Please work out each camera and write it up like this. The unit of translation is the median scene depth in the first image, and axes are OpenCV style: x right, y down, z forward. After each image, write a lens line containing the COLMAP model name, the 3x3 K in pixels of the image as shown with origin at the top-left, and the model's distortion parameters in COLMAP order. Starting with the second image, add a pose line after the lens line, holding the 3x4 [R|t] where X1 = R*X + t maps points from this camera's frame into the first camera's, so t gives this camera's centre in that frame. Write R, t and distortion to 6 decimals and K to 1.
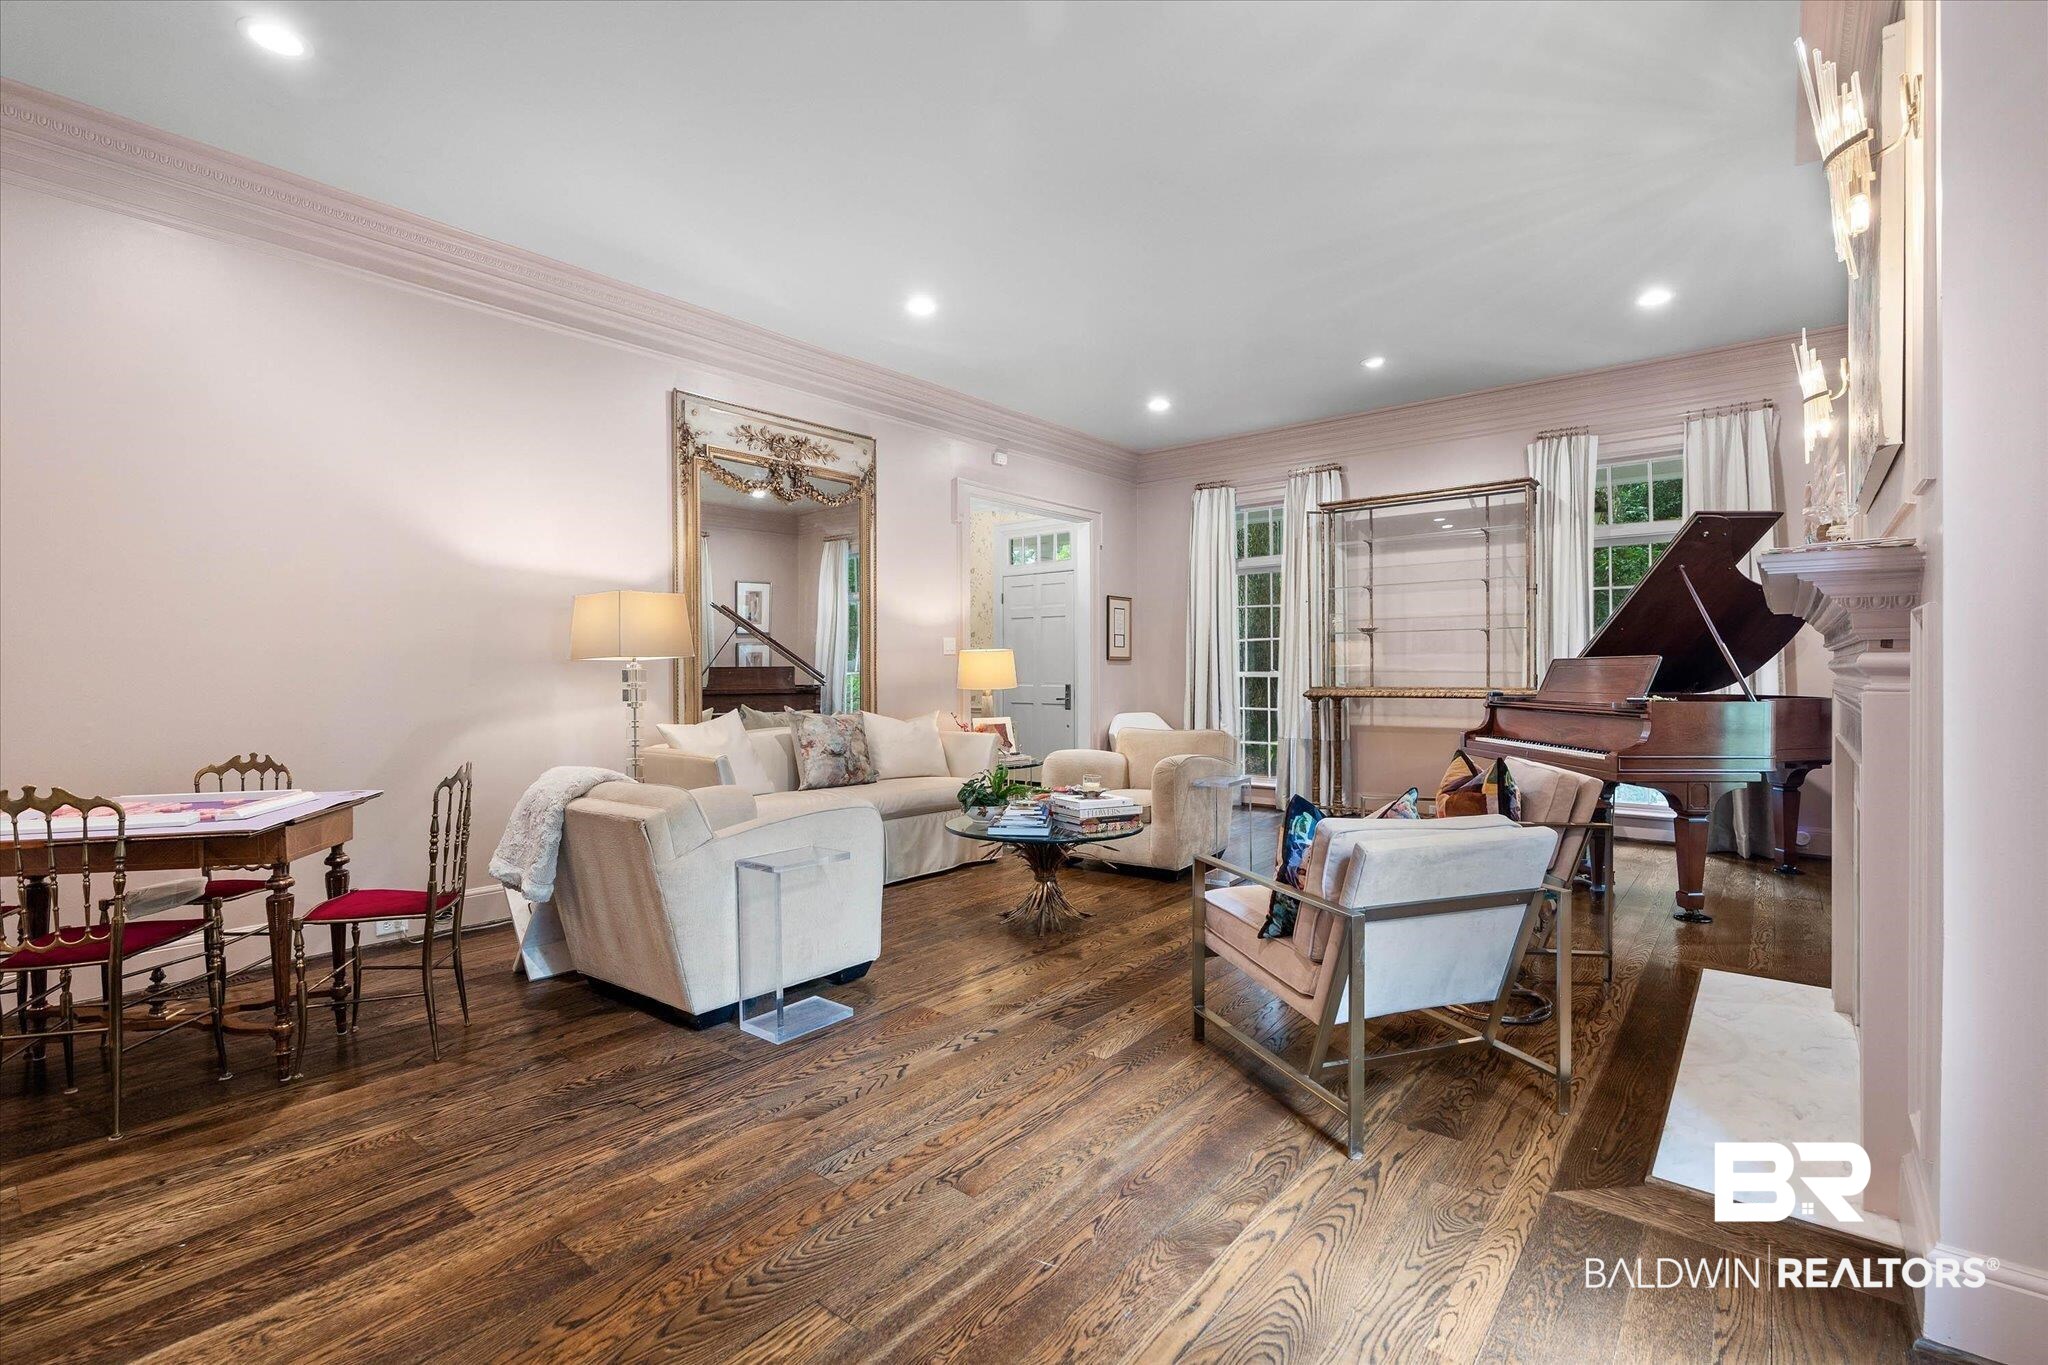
lens RADIAL K [[924.0, 0, 1024.0], [0, 924.0, 682.5], [0, 0, 1]] dist [-0.001772, 0.000289]
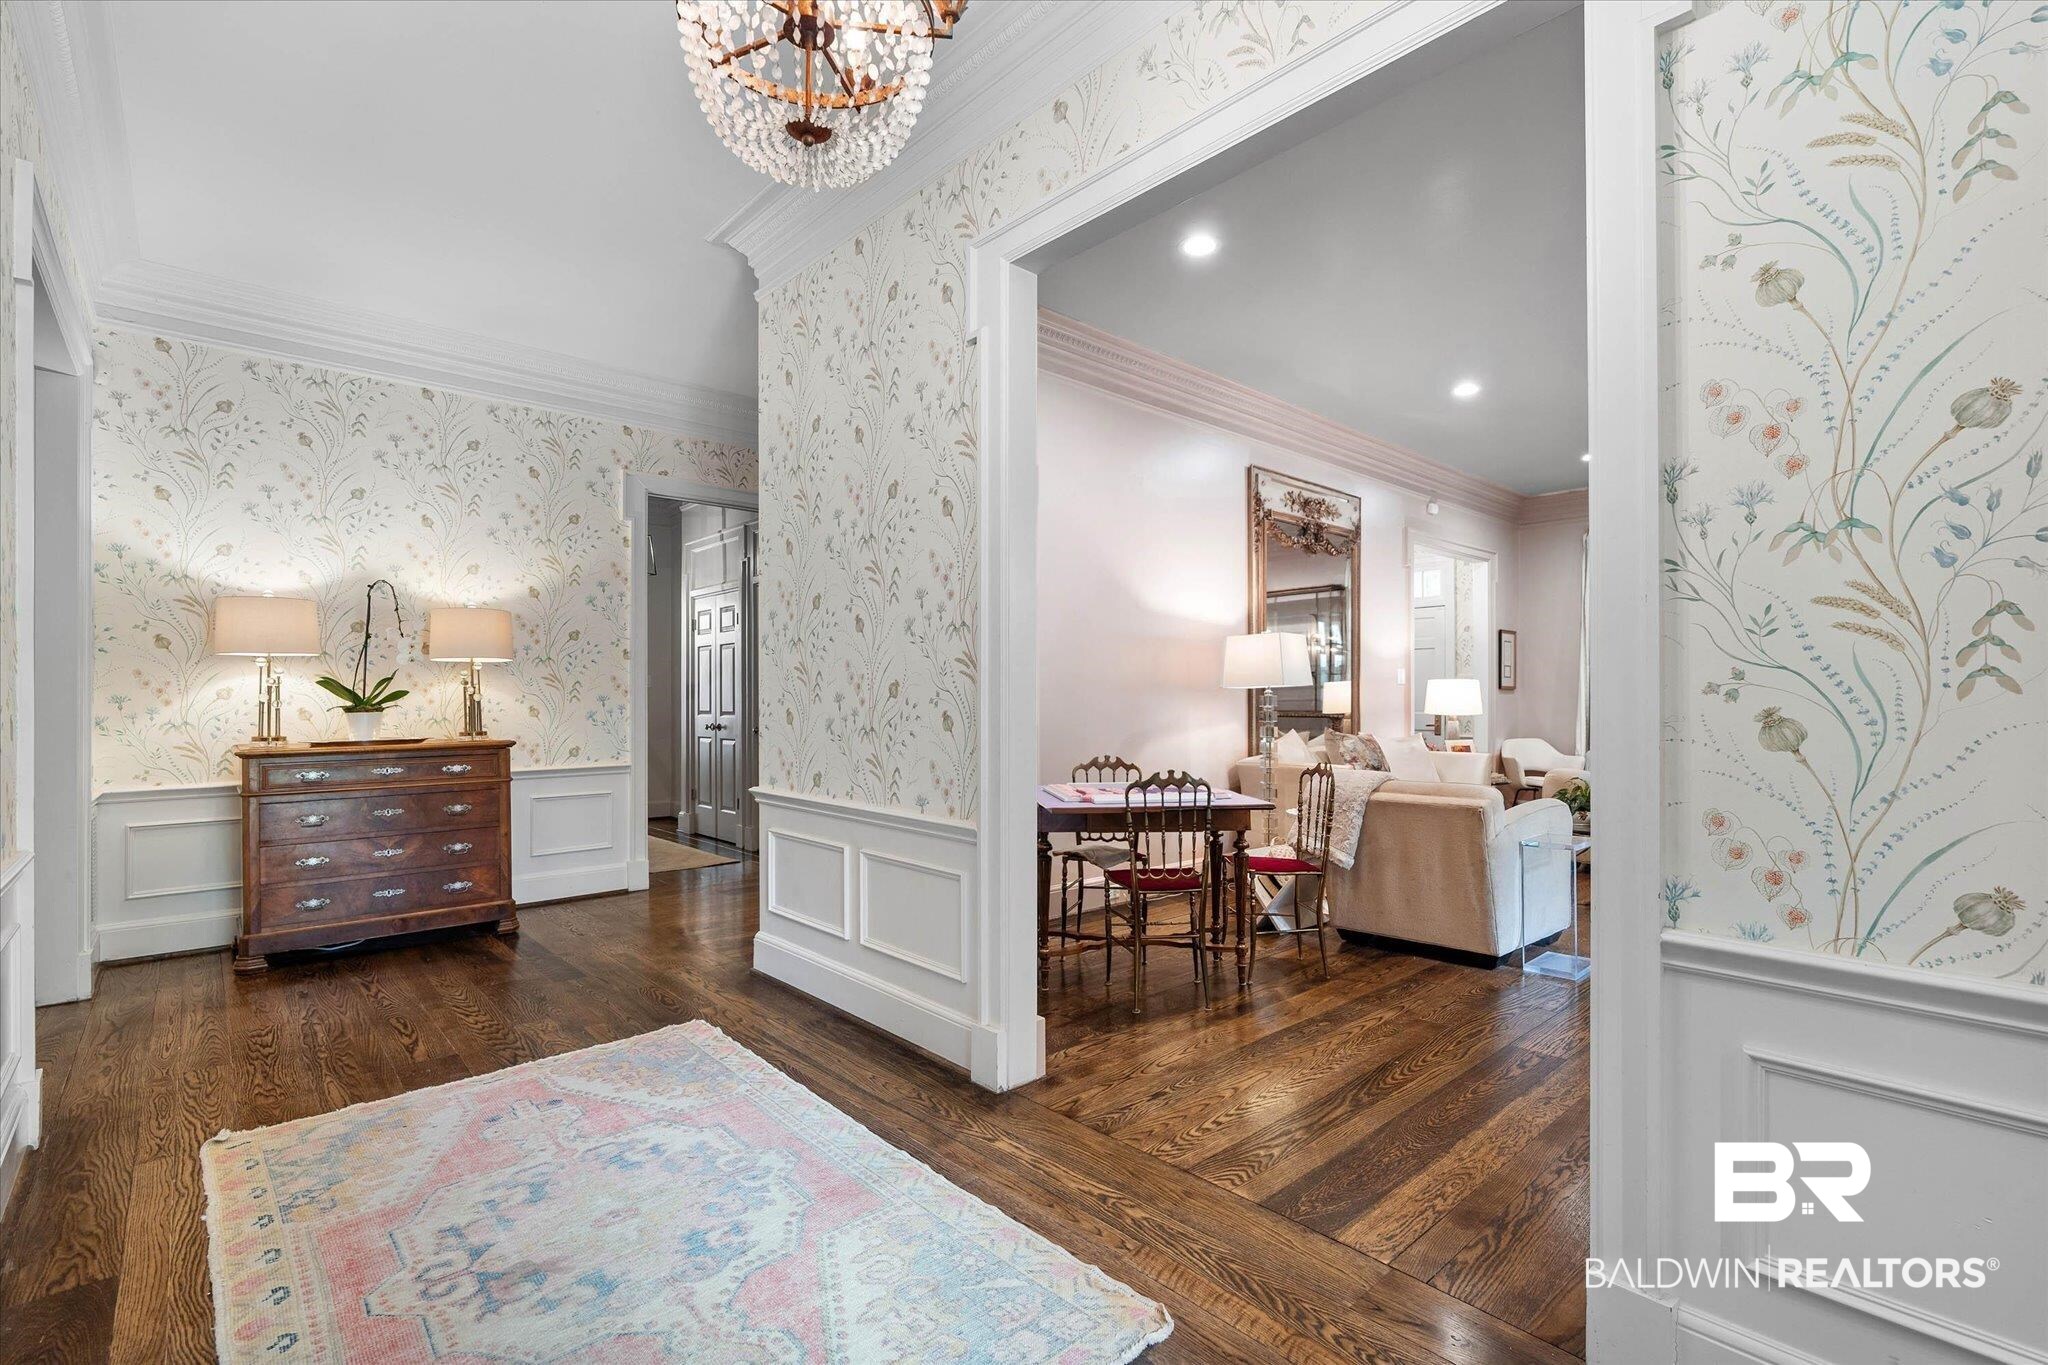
lens RADIAL K [[931.2, 0, 1024.6], [0, 931.2, 694.8], [0, 0, 1]] dist [-0.015570, 0.000070]
pose [[0.989797, 0.004047, -0.142424, -0.495968], [-0.006653, 0.999819, -0.017821, 0.008125], [0.142326, 0.018586, 0.989645, -0.245596]]
